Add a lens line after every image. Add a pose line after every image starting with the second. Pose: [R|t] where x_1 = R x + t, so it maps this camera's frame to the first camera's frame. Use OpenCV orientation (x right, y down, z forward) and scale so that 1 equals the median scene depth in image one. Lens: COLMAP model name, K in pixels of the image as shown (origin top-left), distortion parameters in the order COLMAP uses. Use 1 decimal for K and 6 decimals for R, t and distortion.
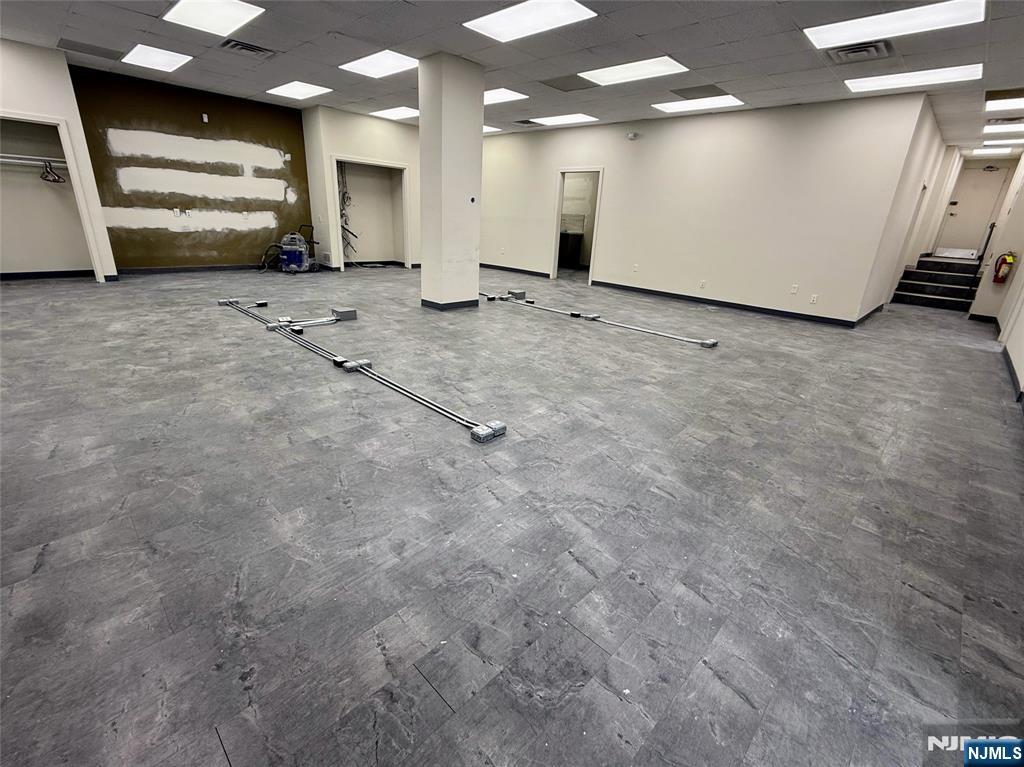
lens RADIAL K [[455.8, 0, 514.0], [0, 455.8, 385.0], [0, 0, 1]] dist [0.000739, -0.000189]
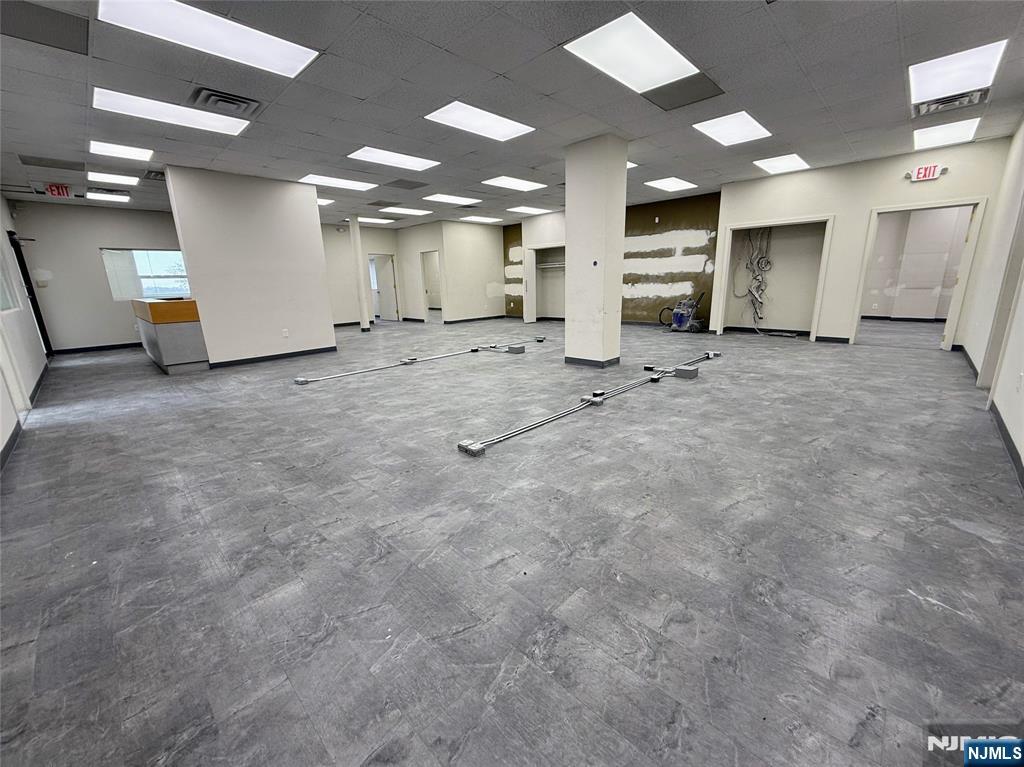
lens RADIAL K [[413.0, 0, 515.0], [0, 413.0, 384.0], [0, 0, 1]] dist [0.001170, -0.000104]
pose [[-0.006647, 0.193406, -0.981096, 1.220194], [-0.321211, 0.928711, 0.185255, -0.376691], [0.946984, 0.316370, 0.055951, 1.211208]]
